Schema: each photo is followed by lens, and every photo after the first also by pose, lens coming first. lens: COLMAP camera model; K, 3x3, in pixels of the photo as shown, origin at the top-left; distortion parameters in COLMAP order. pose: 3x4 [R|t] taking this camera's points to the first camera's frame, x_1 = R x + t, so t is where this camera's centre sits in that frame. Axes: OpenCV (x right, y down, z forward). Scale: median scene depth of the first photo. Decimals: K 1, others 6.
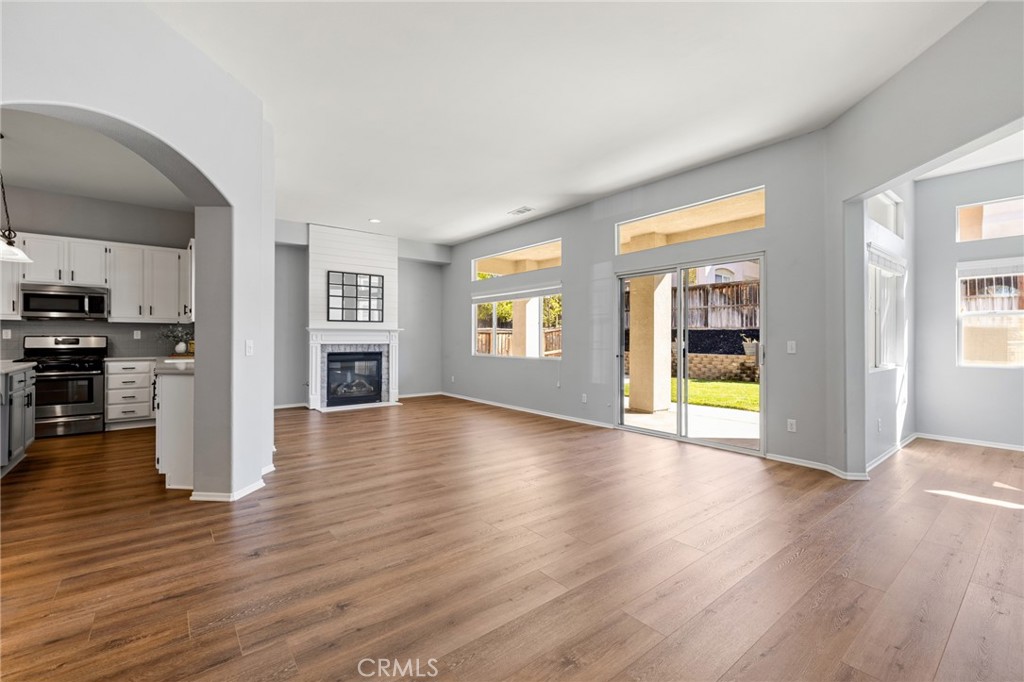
lens RADIAL K [[433.6, 0, 507.3], [0, 433.6, 339.8], [0, 0, 1]] dist [-0.002373, 0.000037]
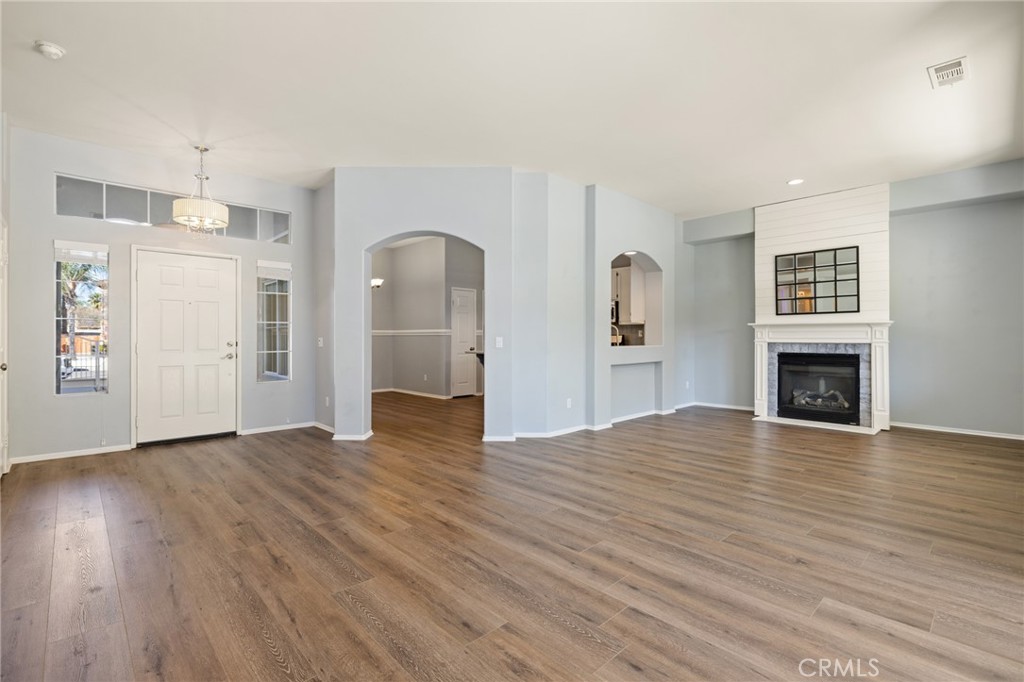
lens RADIAL K [[464.6, 0, 513.6], [0, 464.6, 337.2], [0, 0, 1]] dist [0.012363, -0.000008]
pose [[0.092814, 0.000109, -0.995683, 0.443415], [0.000771, 1.000000, 0.000182, -0.000993], [0.995683, -0.000785, 0.092814, 0.403479]]
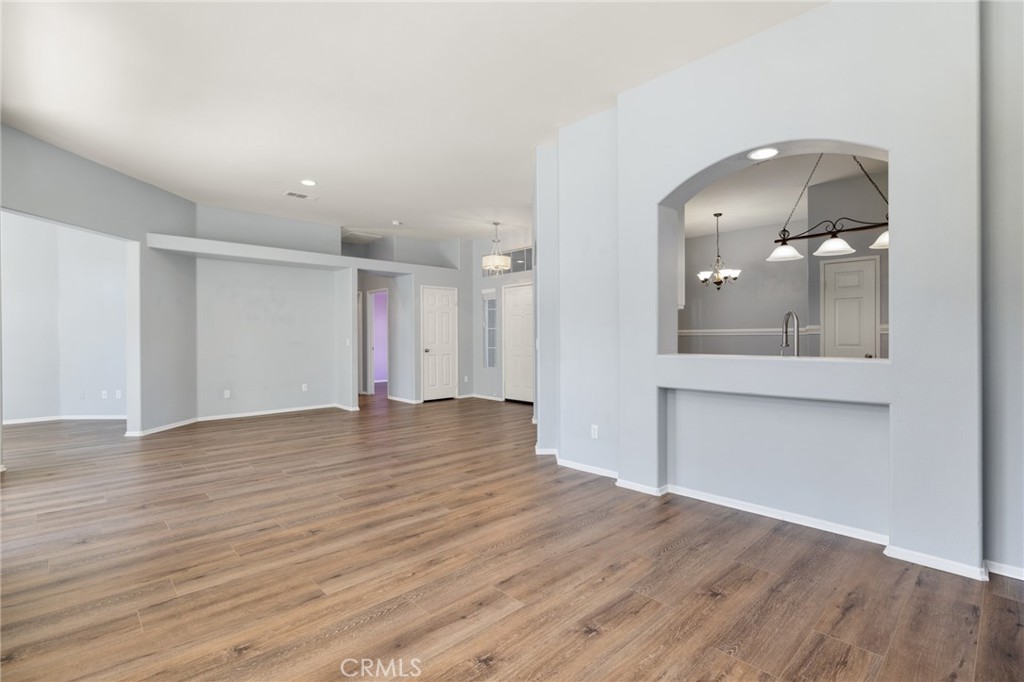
lens RADIAL K [[477.1, 0, 513.7], [0, 477.1, 339.1], [0, 0, 1]] dist [-0.003681, -0.000100]
pose [[-0.996143, 0.000134, -0.087740, -0.175071], [0.000284, 0.999999, -0.001689, 0.002344], [0.087740, -0.001708, -0.996142, 1.109404]]
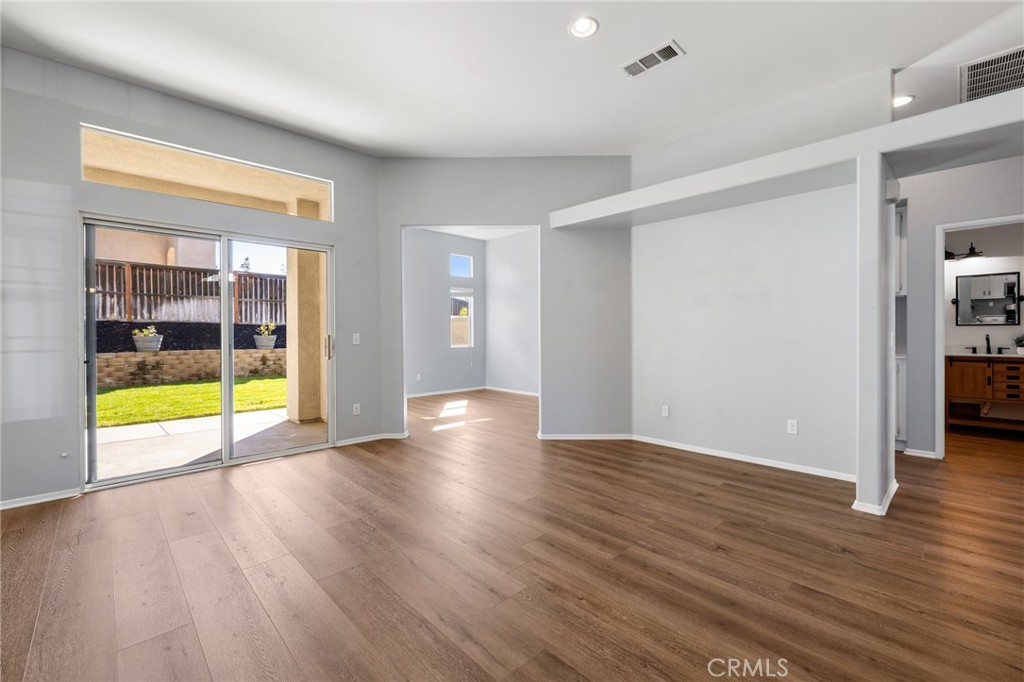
lens RADIAL K [[433.6, 0, 507.7], [0, 433.6, 336.0], [0, 0, 1]] dist [-0.002373, 0.000037]
pose [[-0.089038, -0.011224, 0.995965, -0.269148], [-0.000556, 0.999937, 0.011219, -0.001607], [-0.996028, 0.000445, -0.089038, 0.392281]]
